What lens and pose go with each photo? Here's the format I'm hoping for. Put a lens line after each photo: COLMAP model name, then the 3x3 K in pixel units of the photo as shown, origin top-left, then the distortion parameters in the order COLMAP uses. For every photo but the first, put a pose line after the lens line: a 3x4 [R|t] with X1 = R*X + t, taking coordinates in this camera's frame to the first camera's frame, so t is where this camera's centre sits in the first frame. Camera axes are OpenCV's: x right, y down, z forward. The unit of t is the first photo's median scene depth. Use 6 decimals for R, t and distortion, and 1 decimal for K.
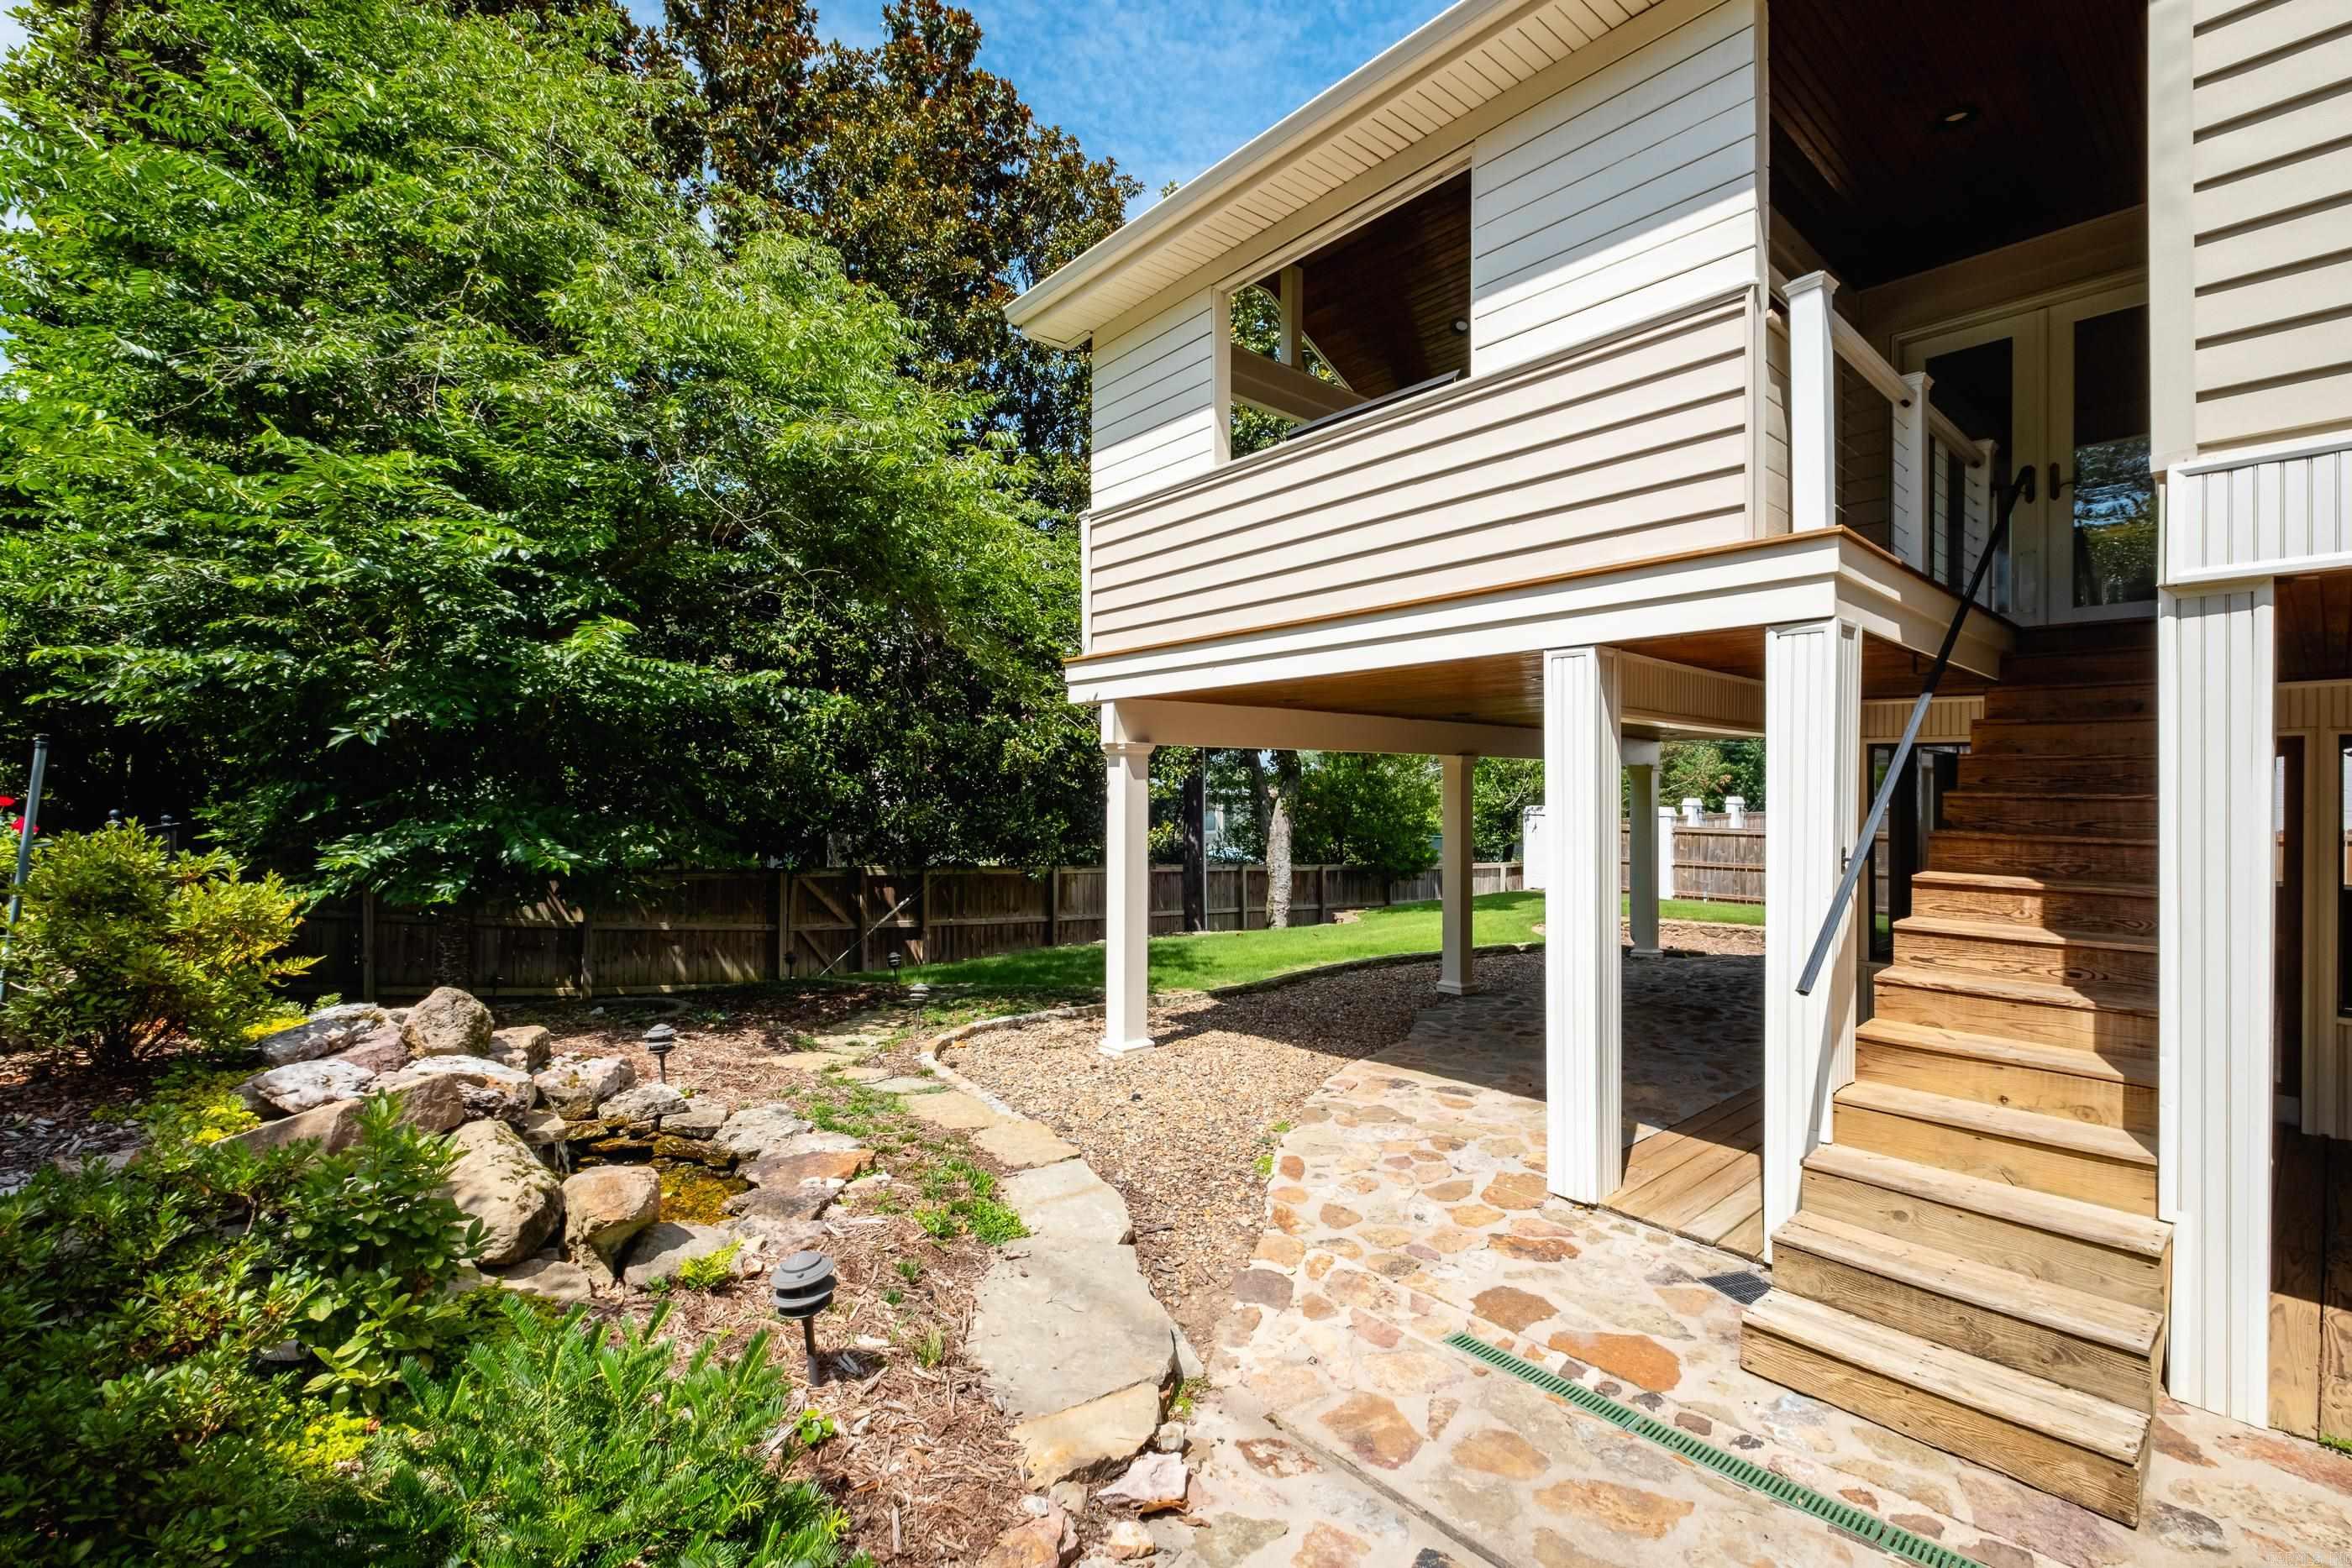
lens RADIAL K [[1019.1, 0, 1192.2], [0, 1019.1, 789.0], [0, 0, 1]] dist [-0.000087, -0.001065]
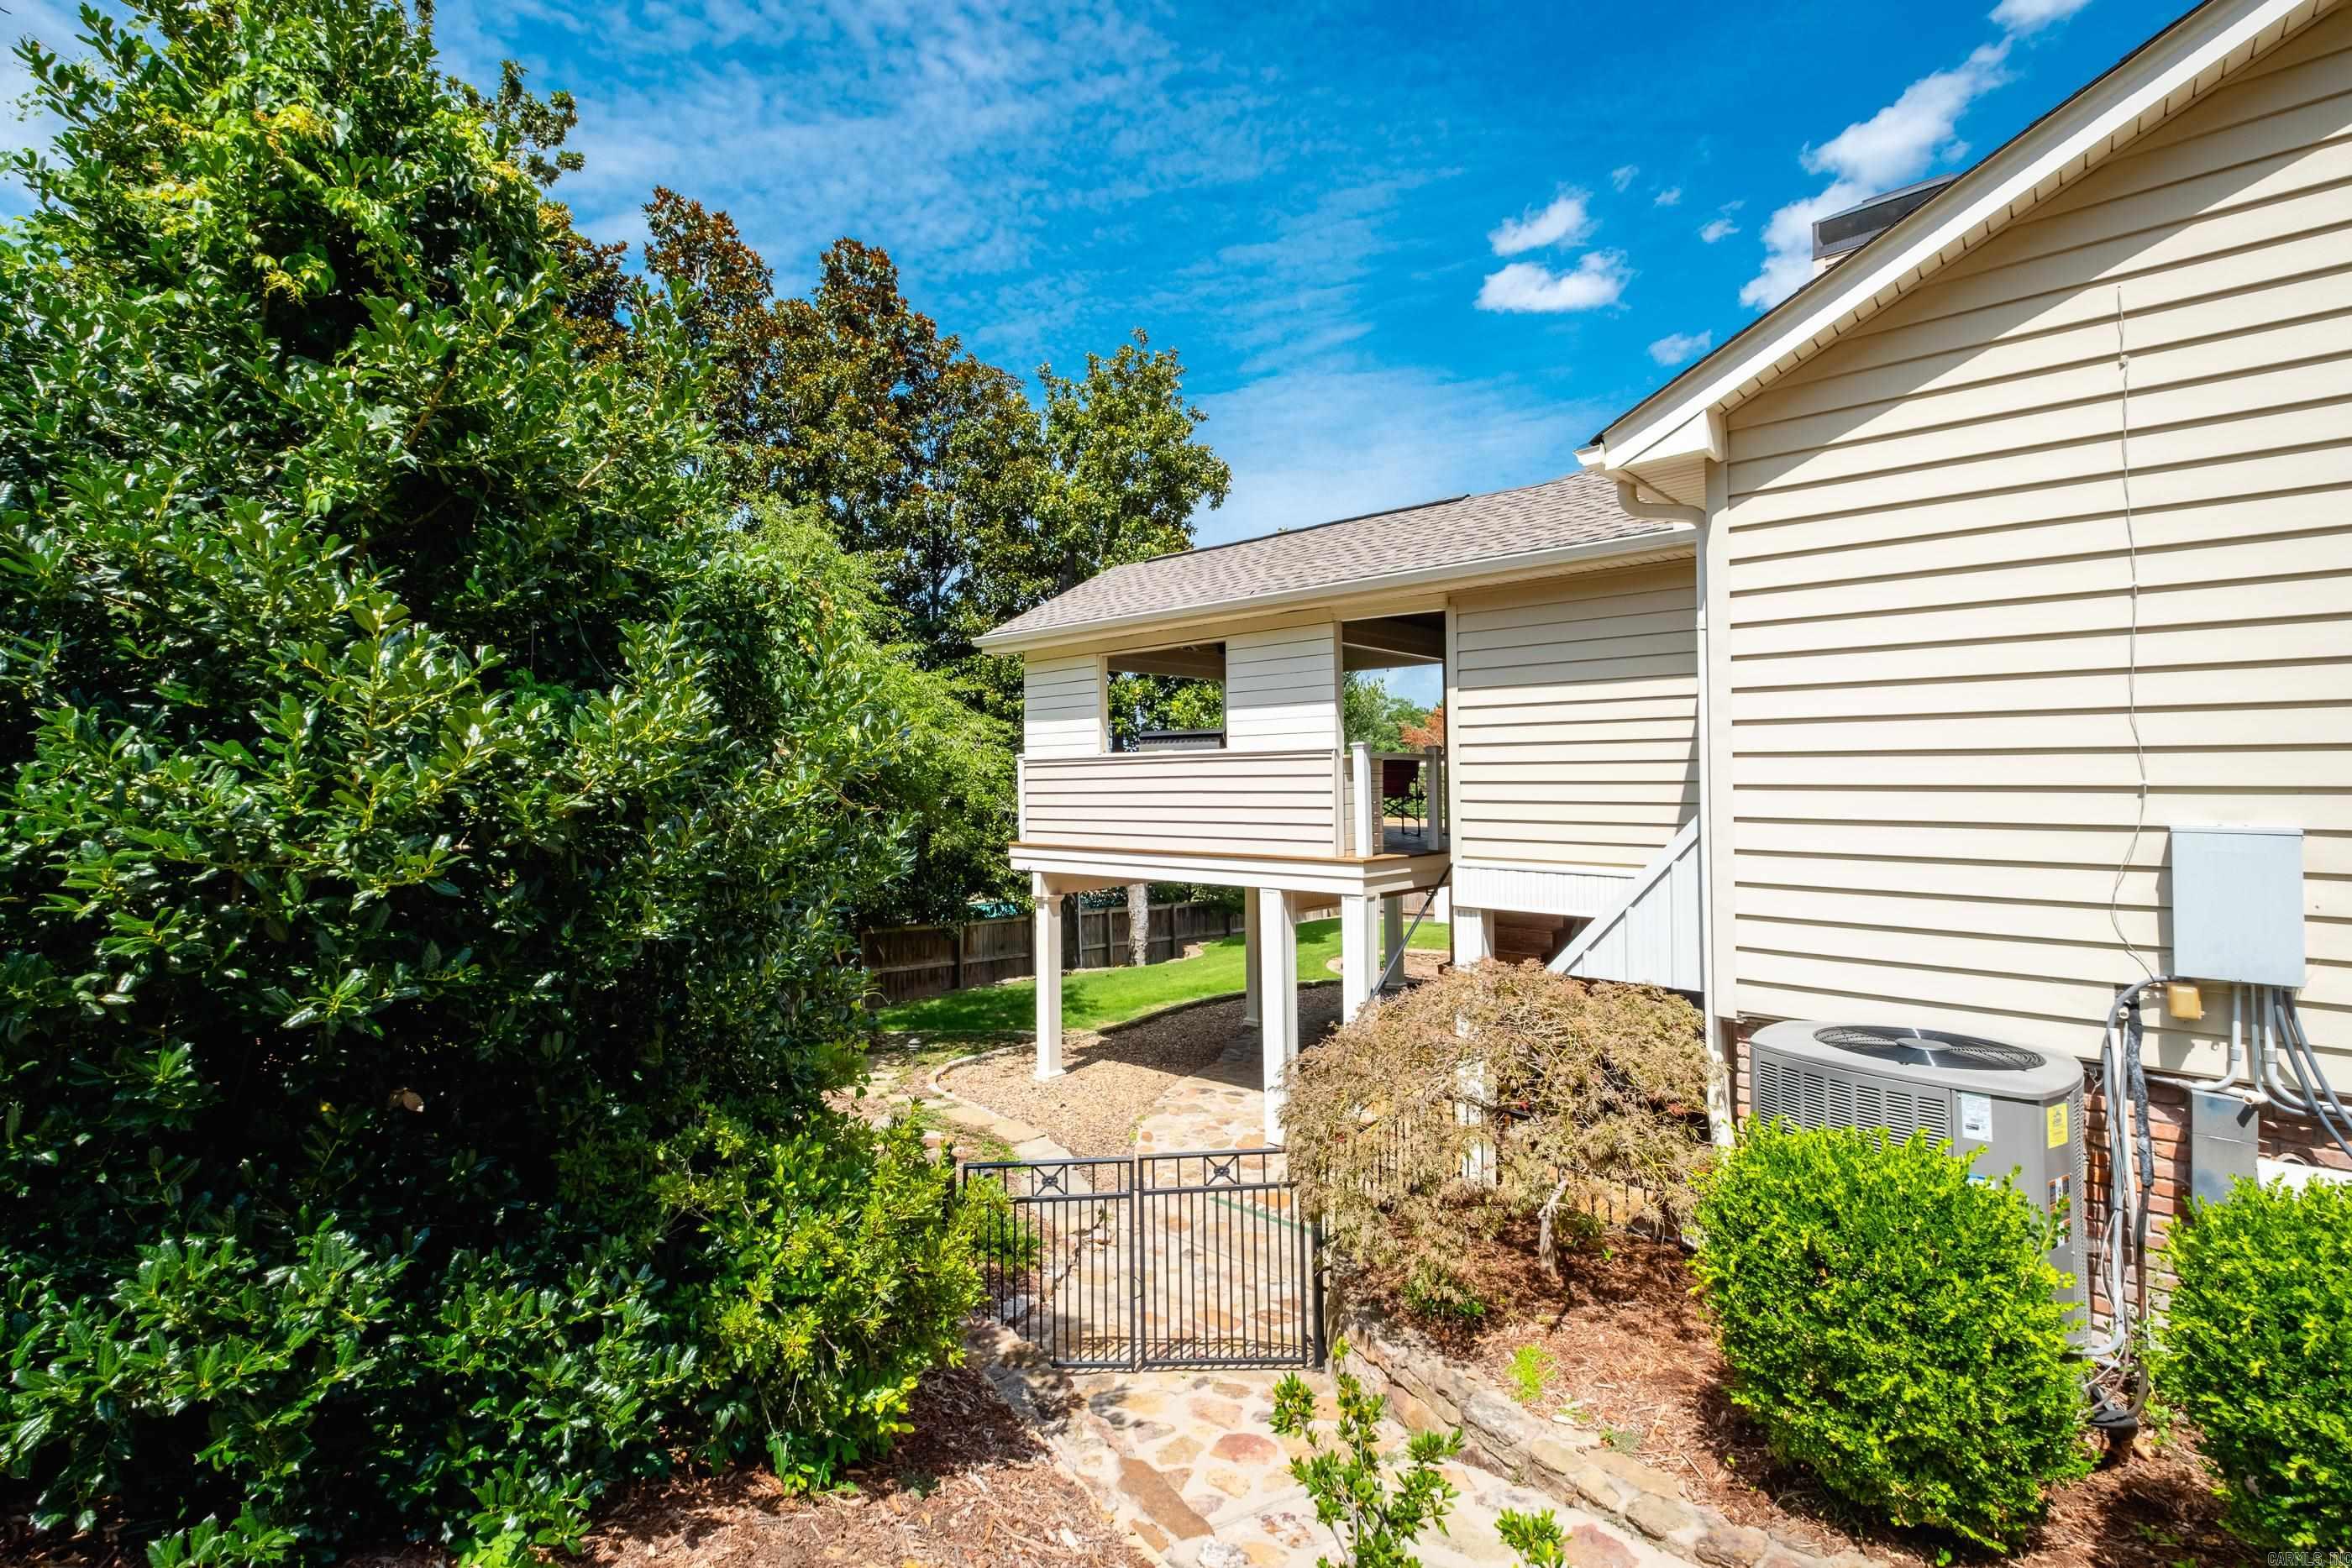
lens RADIAL K [[1019.1, 0, 1160.9], [0, 1019.1, 785.6], [0, 0, 1]] dist [-0.000087, -0.001065]
pose [[0.994070, -0.014584, 0.107762, -0.057557], [0.014957, 0.999885, -0.002655, -0.220443], [-0.107711, 0.004251, 0.994173, -0.705501]]
